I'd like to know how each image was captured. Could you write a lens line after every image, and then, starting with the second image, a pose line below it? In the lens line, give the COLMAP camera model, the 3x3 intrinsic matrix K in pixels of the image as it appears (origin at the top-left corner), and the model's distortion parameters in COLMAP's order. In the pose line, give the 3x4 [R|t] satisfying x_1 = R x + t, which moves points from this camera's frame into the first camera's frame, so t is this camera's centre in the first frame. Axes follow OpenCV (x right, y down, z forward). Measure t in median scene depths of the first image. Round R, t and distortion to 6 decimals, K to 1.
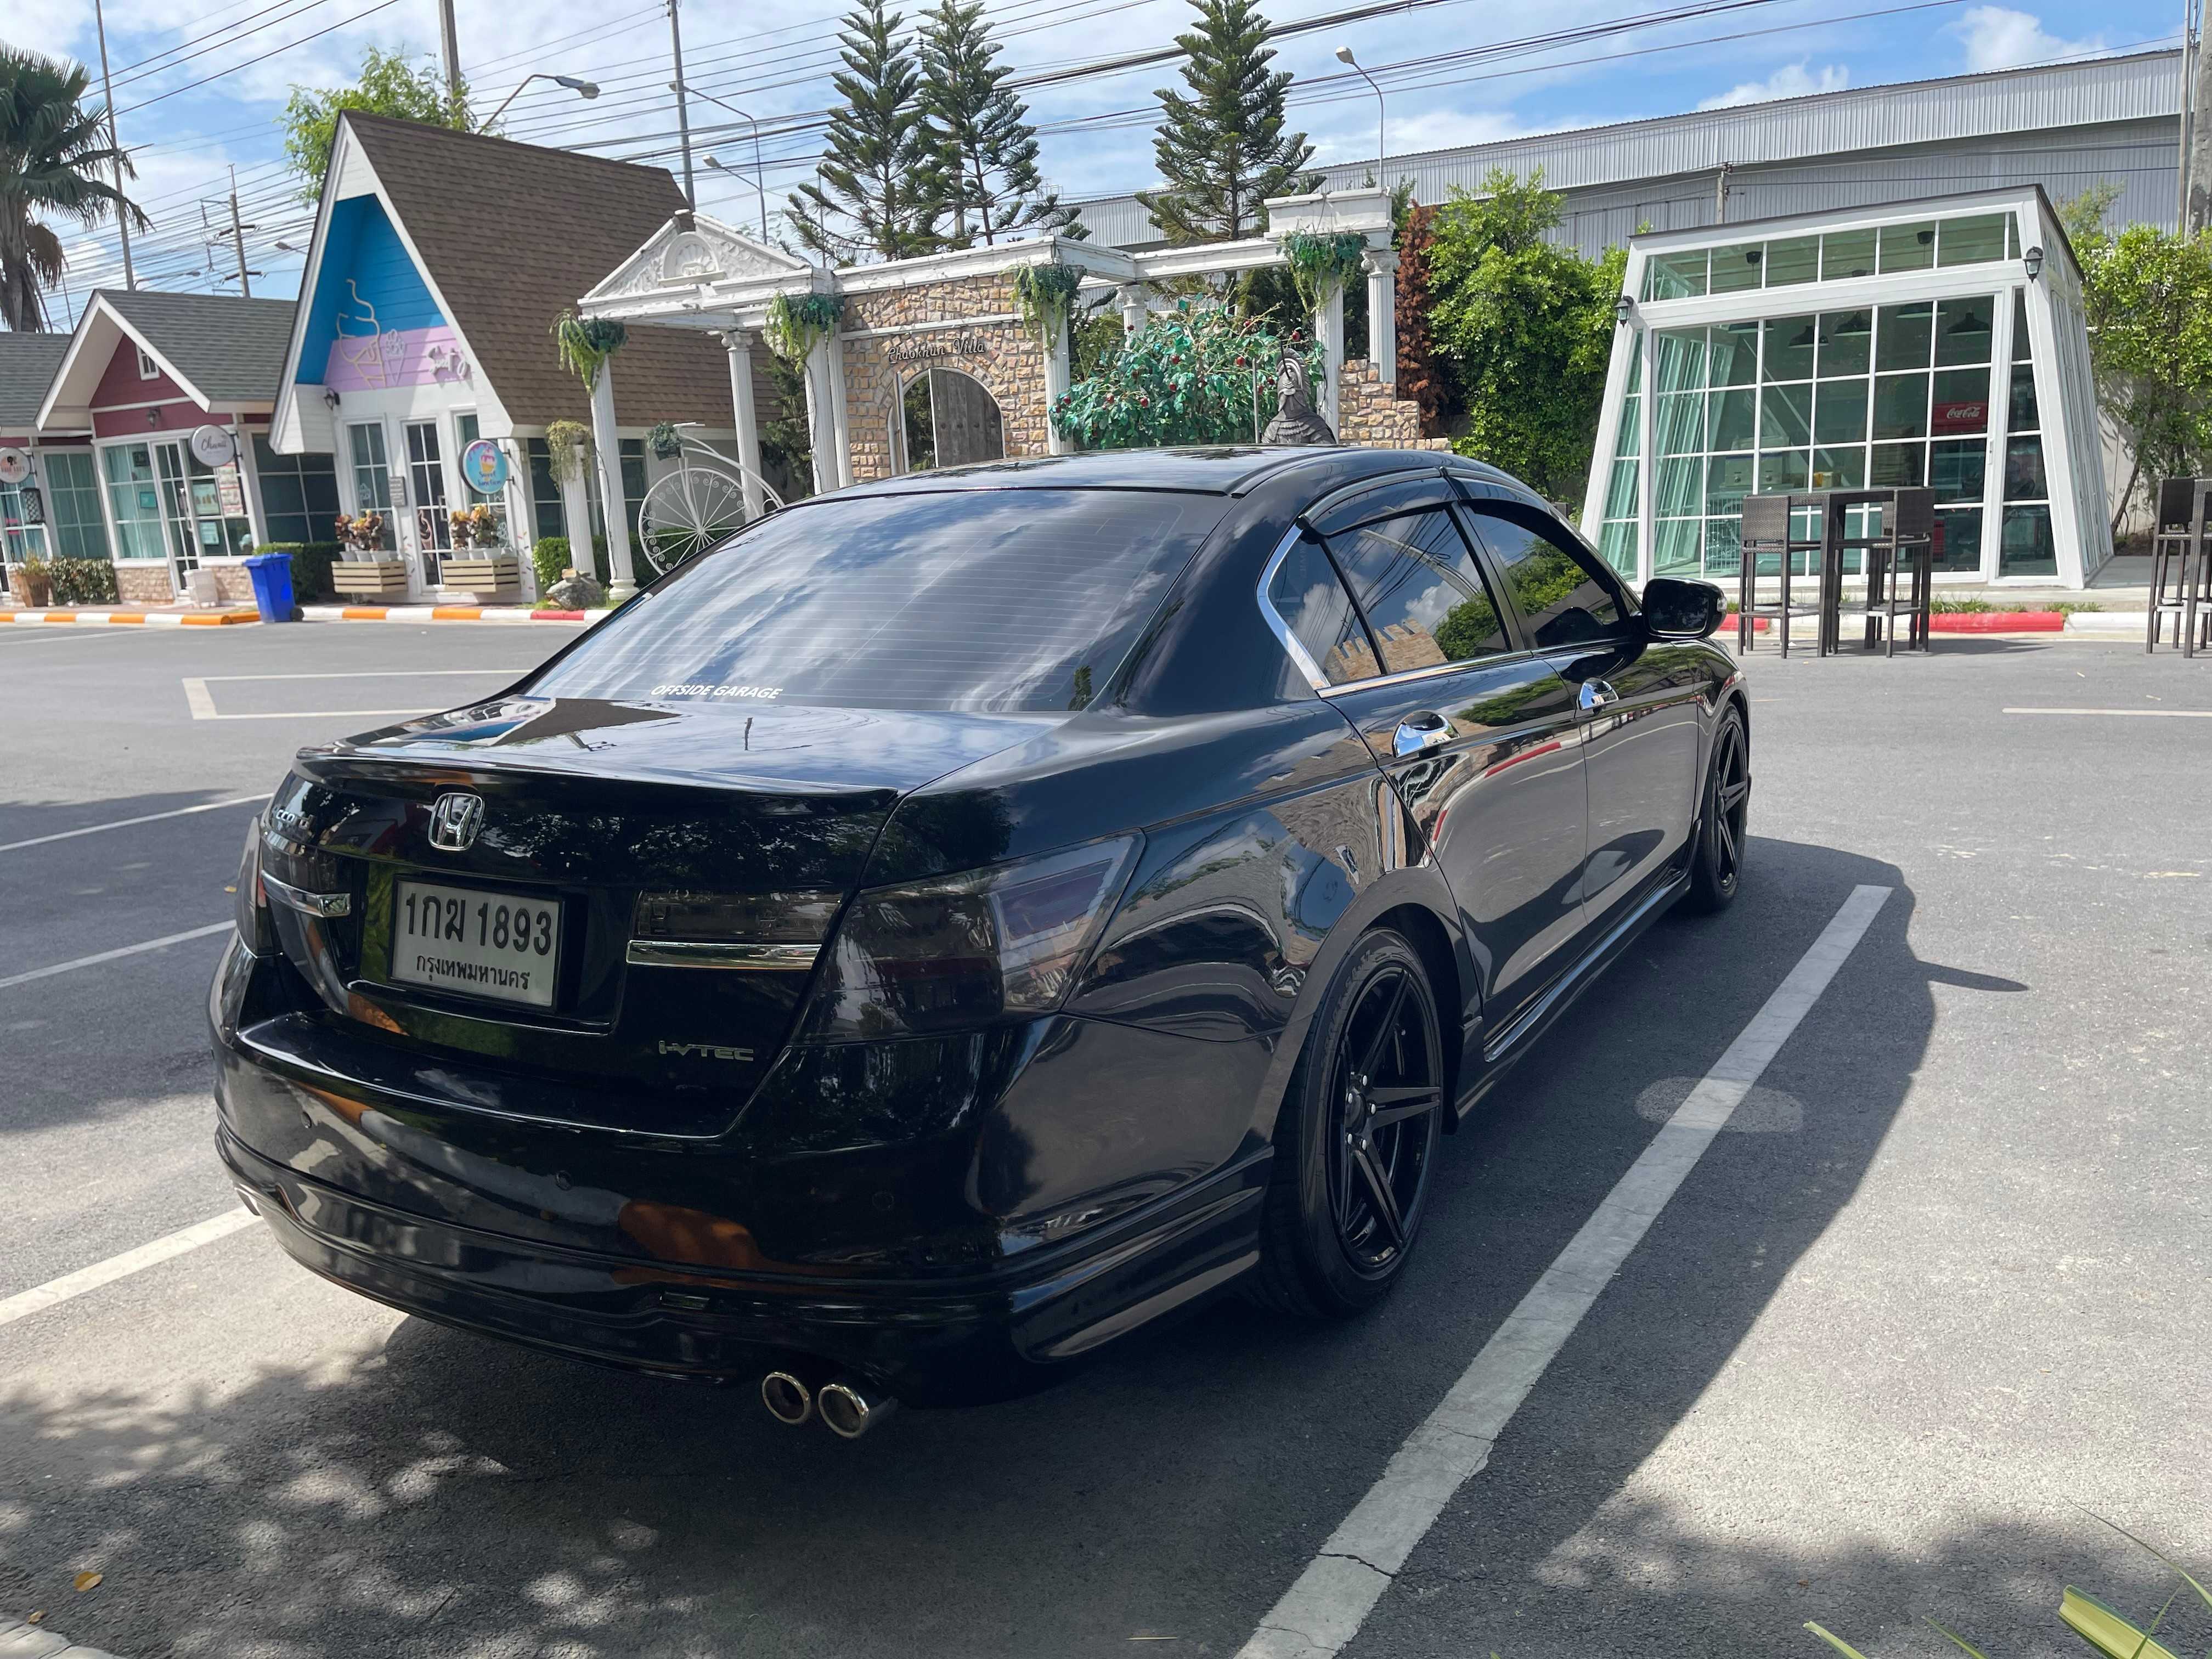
lens RADIAL K [[1664.6, 0, 1122.8], [0, 1664.6, 839.3], [0, 0, 1]] dist [0.059222, -0.076748]
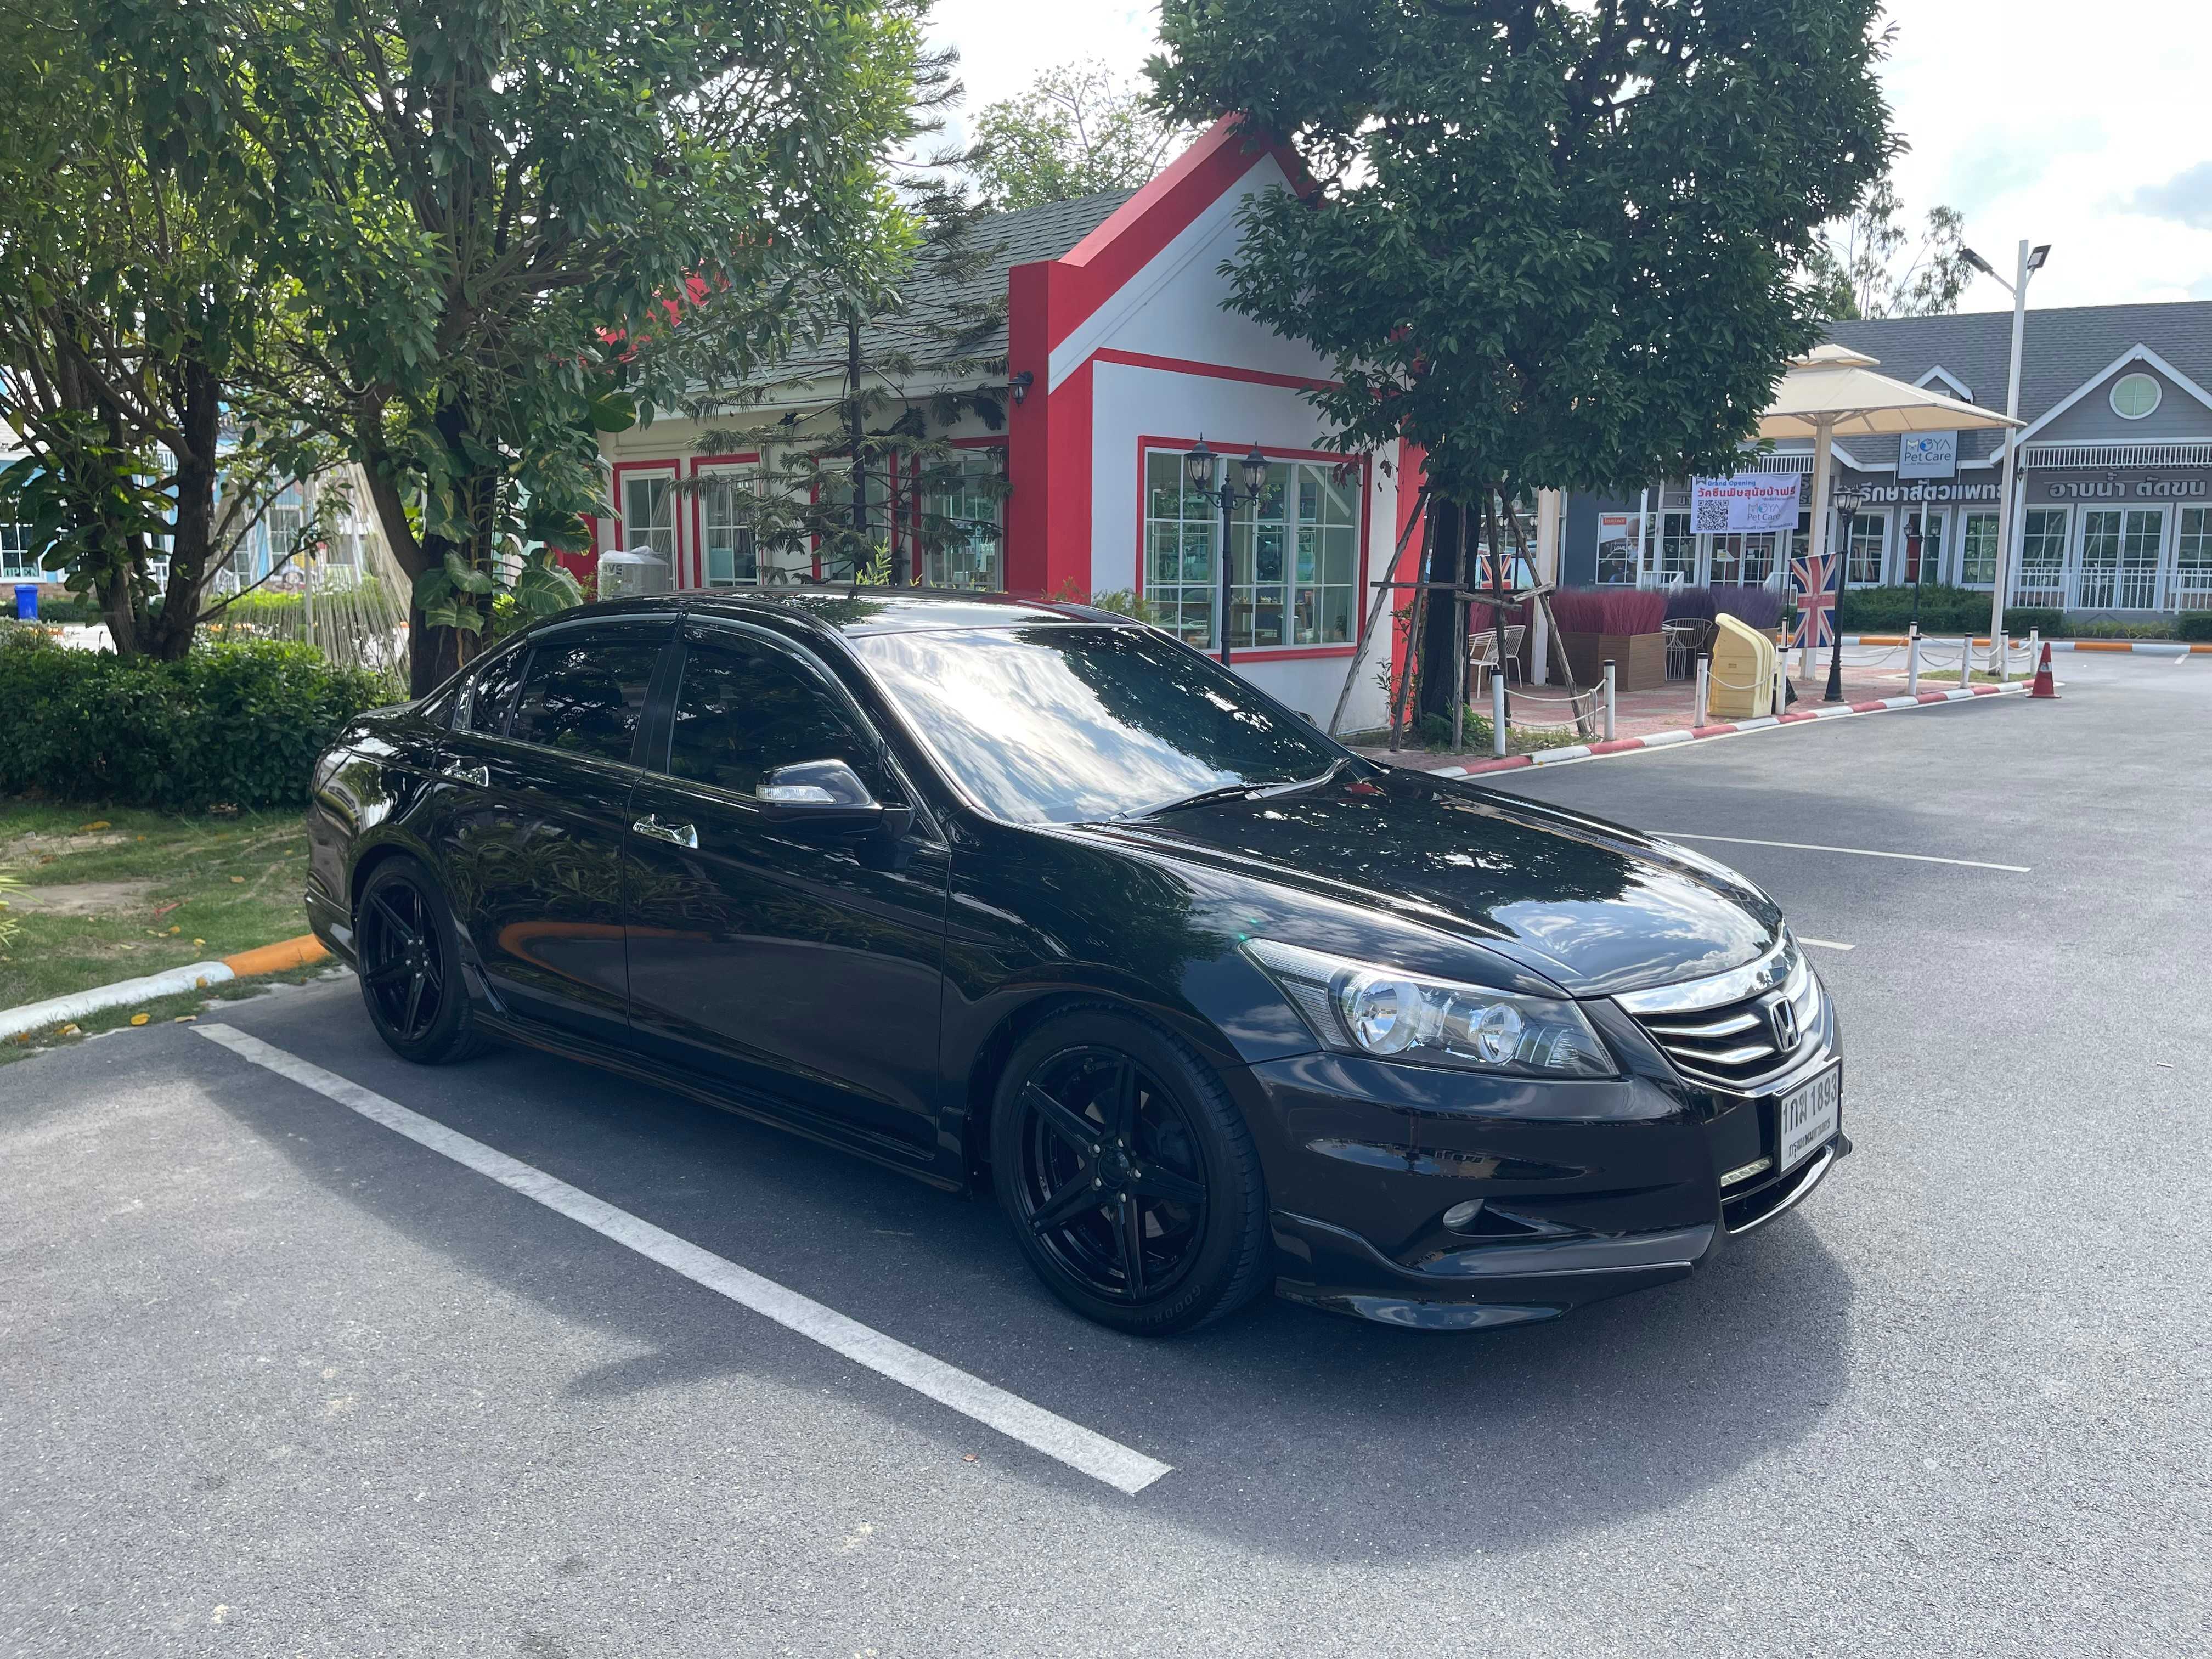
lens RADIAL K [[1664.6, 0, 1109.8], [0, 1664.6, 826.2], [0, 0, 1]] dist [0.059222, -0.076748]
pose [[-0.175767, 0.189494, -0.966022, 0.217968], [-0.199310, 0.954126, 0.223425, -0.066341], [0.964044, 0.231809, -0.129936, 0.240821]]
